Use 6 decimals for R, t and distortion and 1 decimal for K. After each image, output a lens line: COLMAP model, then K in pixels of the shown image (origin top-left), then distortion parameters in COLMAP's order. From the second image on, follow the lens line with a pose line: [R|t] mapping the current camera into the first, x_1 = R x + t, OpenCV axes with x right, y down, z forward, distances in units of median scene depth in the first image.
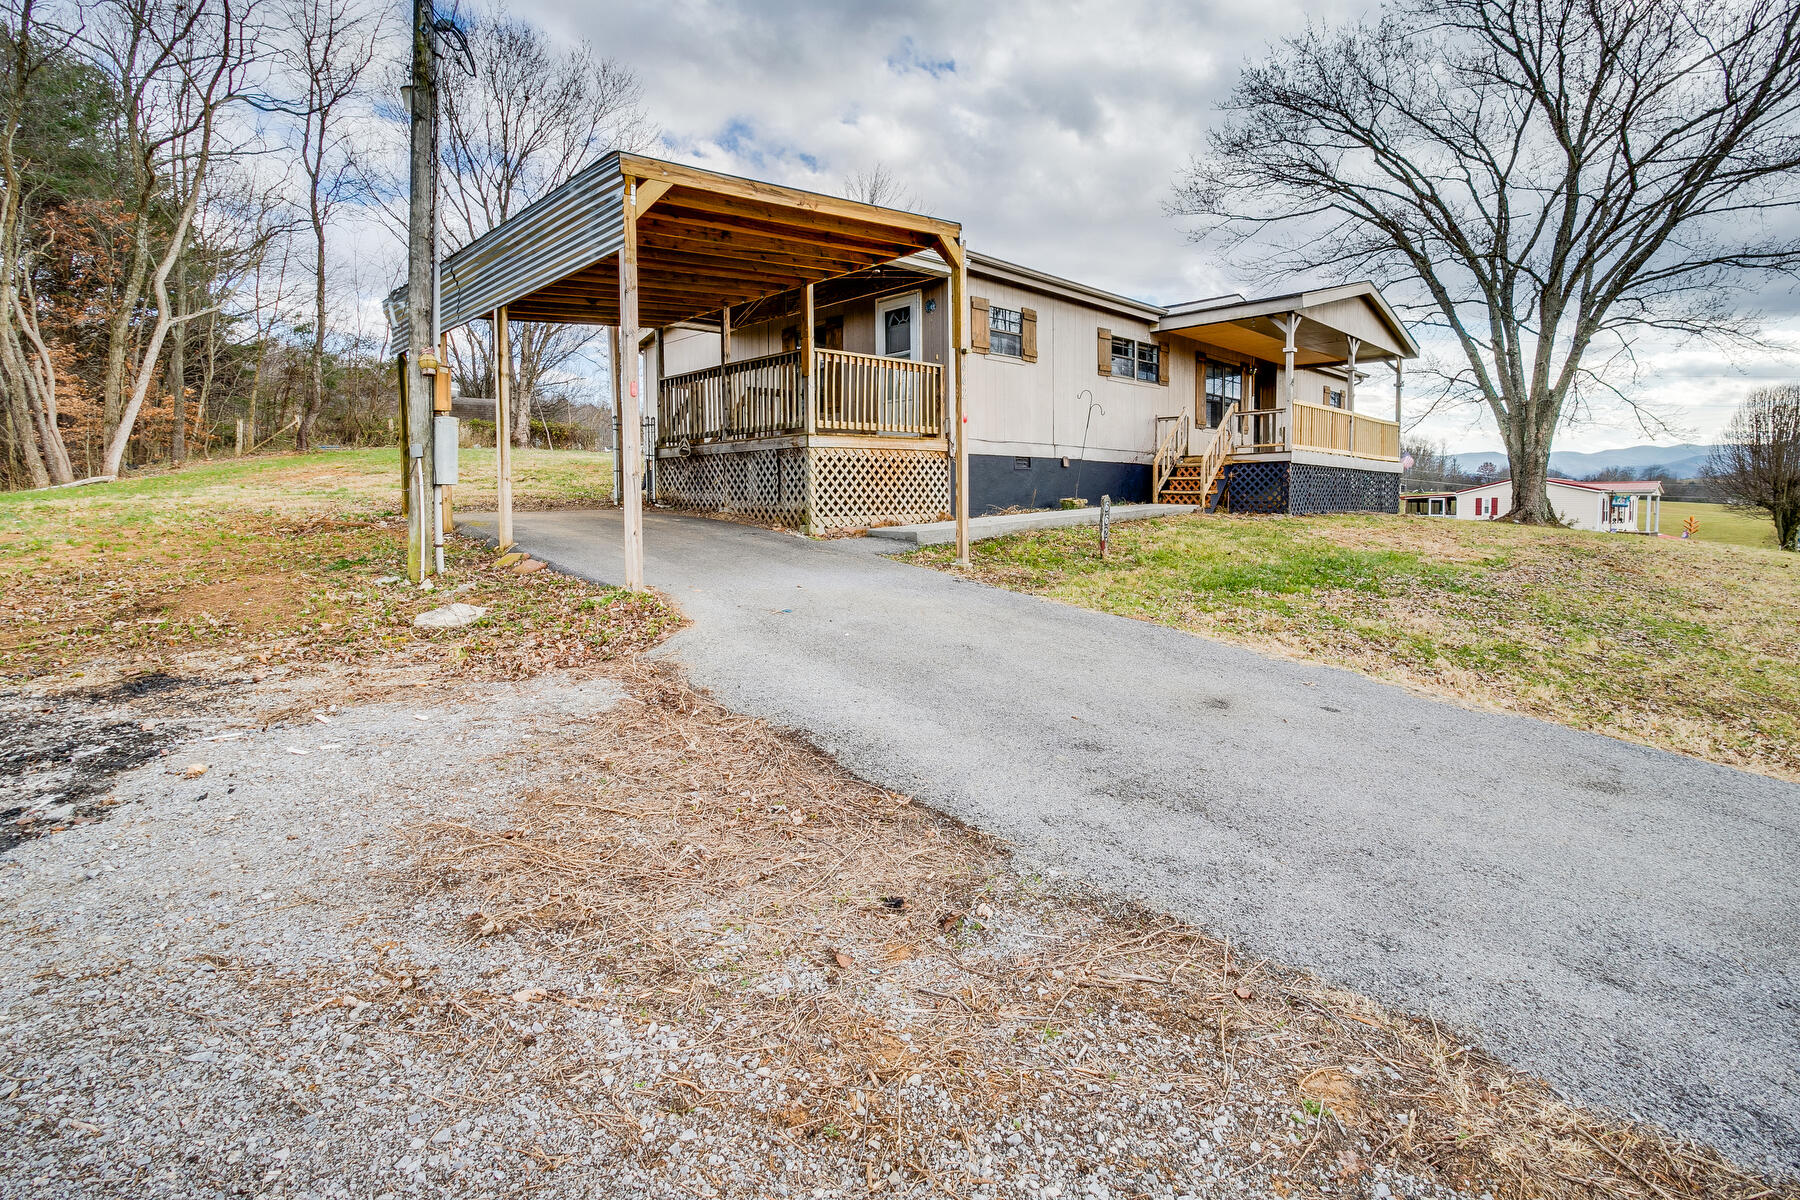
lens RADIAL K [[878.4, 0, 898.4], [0, 878.4, 608.8], [0, 0, 1]] dist [-0.038016, 0.026245]
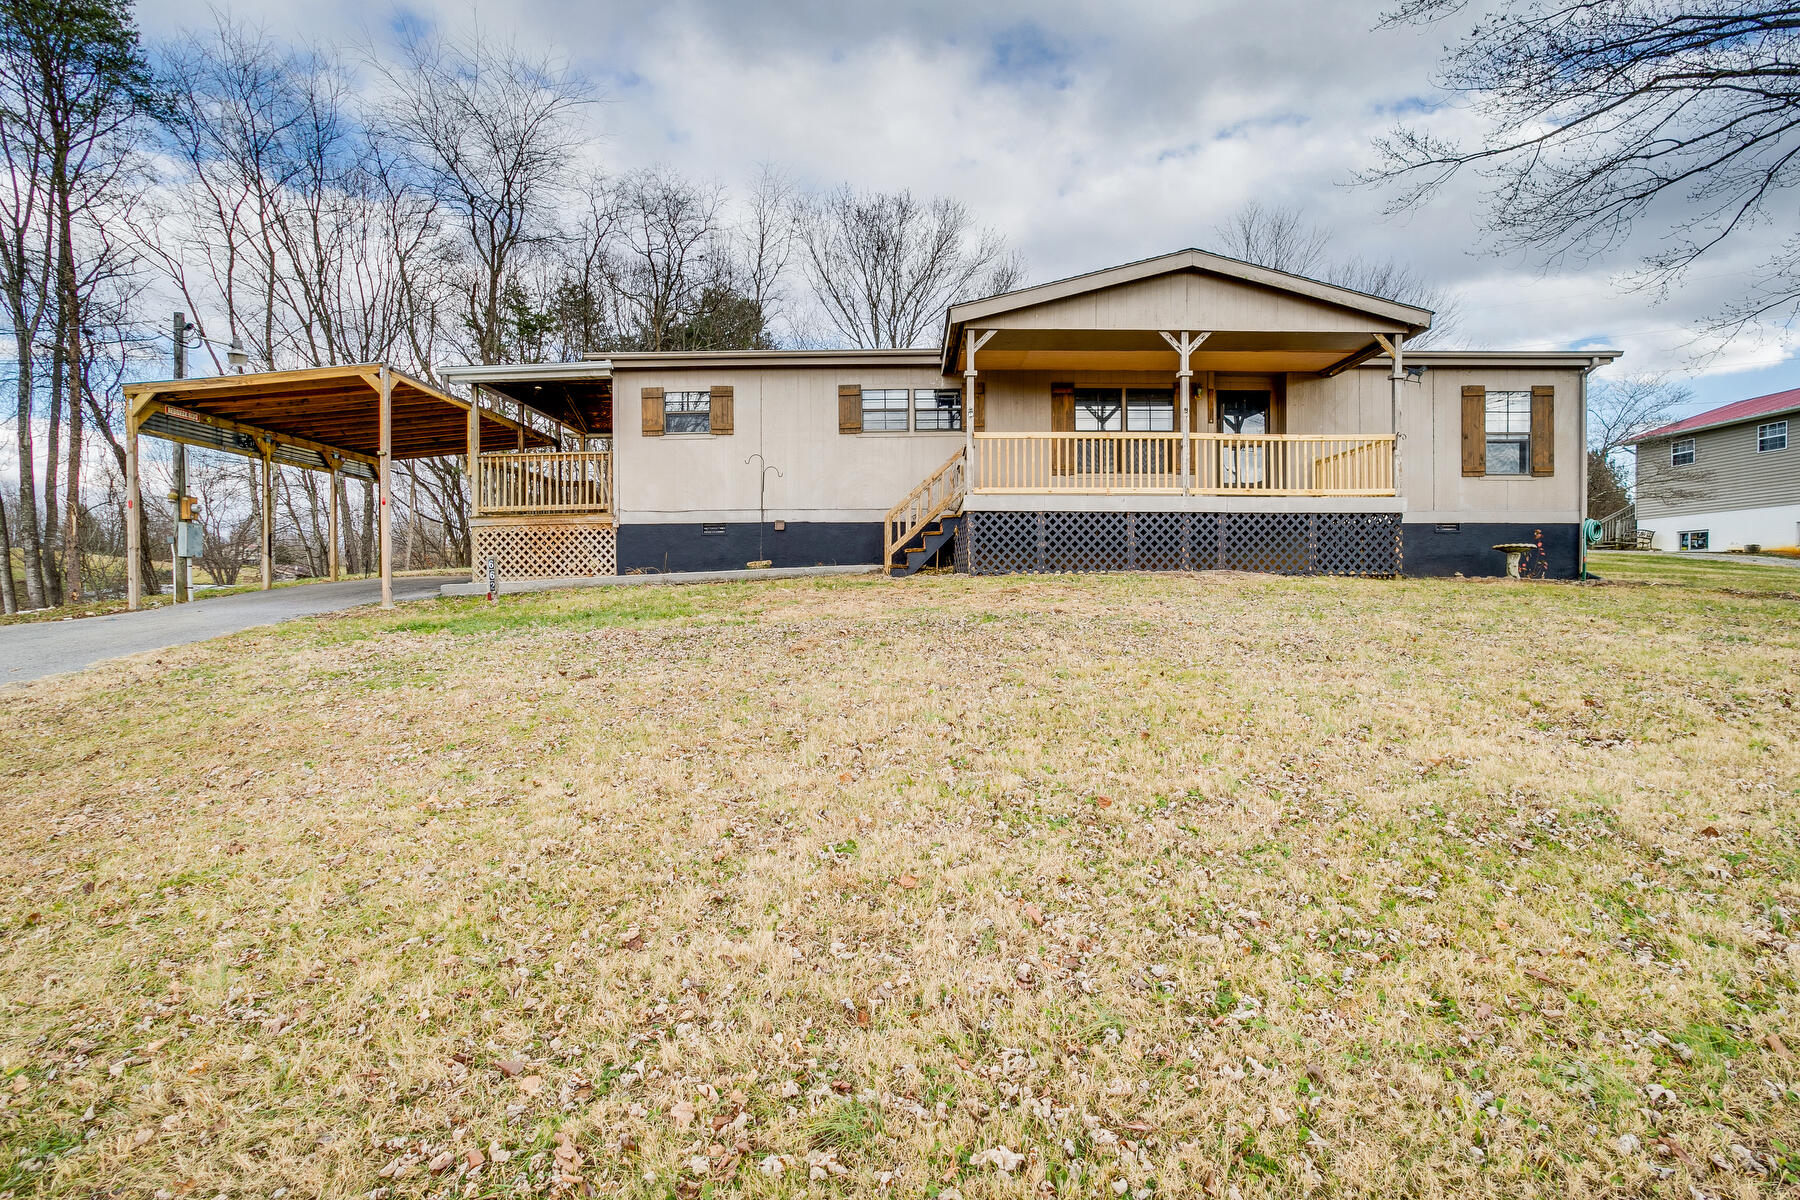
lens RADIAL K [[889.9, 0, 900.0], [0, 889.9, 600.0], [0, 0, 1]] dist [-0.003102, -0.000199]
pose [[0.694771, 0.002958, -0.719225, 1.102558], [-0.082634, 0.993698, -0.075737, -0.018055], [0.714469, 0.112052, 0.690636, 0.436381]]
